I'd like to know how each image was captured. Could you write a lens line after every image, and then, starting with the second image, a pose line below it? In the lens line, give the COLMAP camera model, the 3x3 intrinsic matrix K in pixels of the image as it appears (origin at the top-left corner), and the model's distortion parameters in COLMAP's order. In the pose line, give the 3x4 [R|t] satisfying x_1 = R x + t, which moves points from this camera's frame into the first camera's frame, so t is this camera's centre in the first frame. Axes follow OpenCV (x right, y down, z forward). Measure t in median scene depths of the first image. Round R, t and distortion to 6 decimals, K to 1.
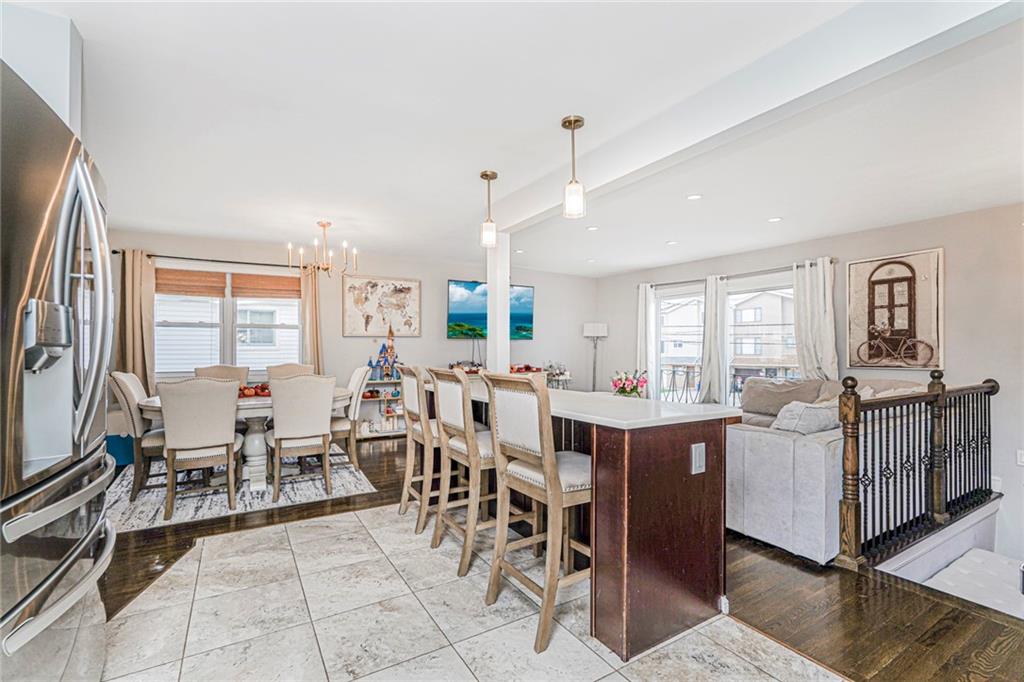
lens RADIAL K [[461.0, 0, 508.3], [0, 461.0, 348.2], [0, 0, 1]] dist [-0.007799, 0.005608]
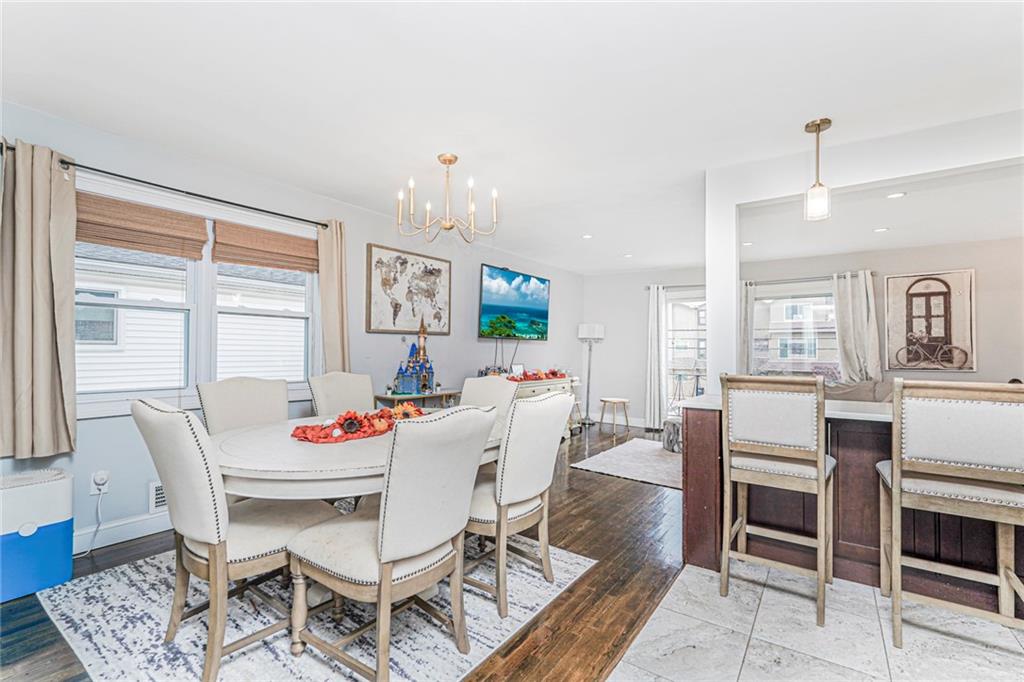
lens RADIAL K [[461.0, 0, 509.6], [0, 461.0, 346.2], [0, 0, 1]] dist [-0.007799, 0.005608]
pose [[0.913588, 0.010289, 0.406512, -0.547655], [-0.006830, 0.999927, -0.009958, 0.001496], [-0.406585, 0.006321, 0.913591, 0.348668]]
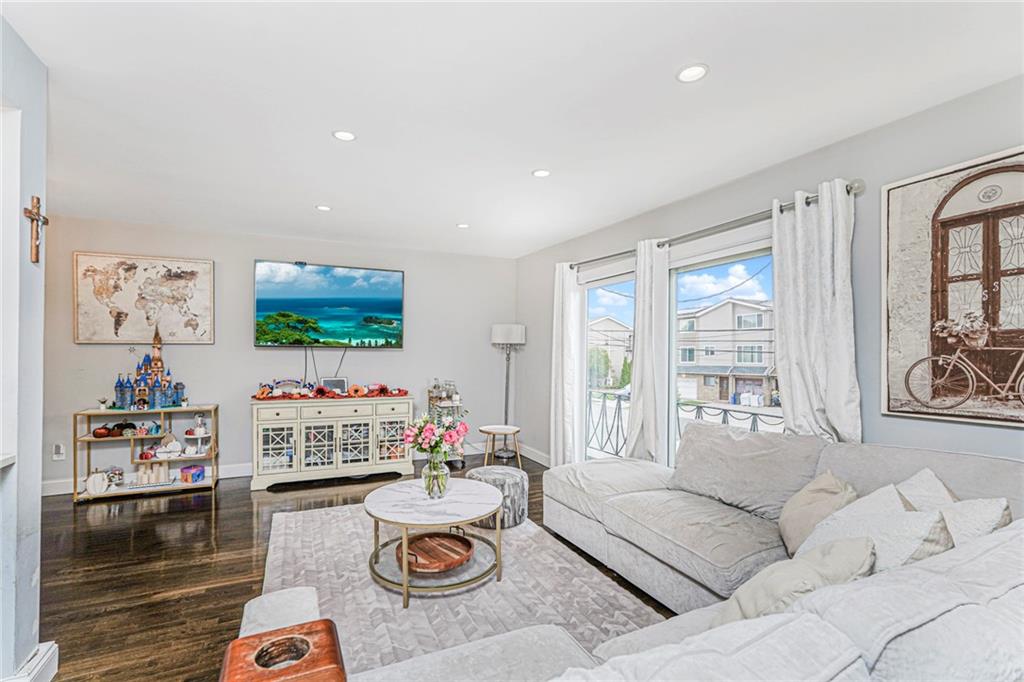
lens RADIAL K [[461.0, 0, 496.4], [0, 461.0, 355.0], [0, 0, 1]] dist [-0.007799, 0.005608]
pose [[0.994347, 0.004418, -0.106089, 0.395700], [-0.004330, 0.999990, 0.001055, -0.015146], [0.106093, -0.000590, 0.994356, 0.493212]]
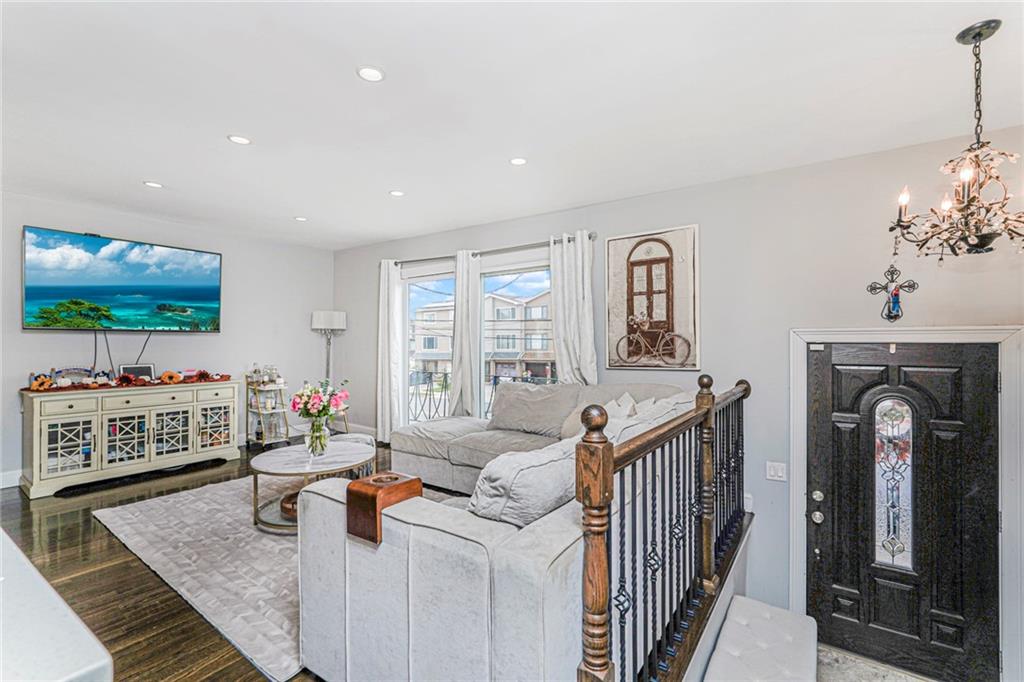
lens RADIAL K [[461.0, 0, 514.1], [0, 461.0, 346.6], [0, 0, 1]] dist [-0.007799, 0.005608]
pose [[0.912405, -0.007381, 0.409223, 0.253275], [0.005132, 0.999965, 0.006594, -0.001567], [-0.409257, -0.003917, 0.912411, 0.321319]]
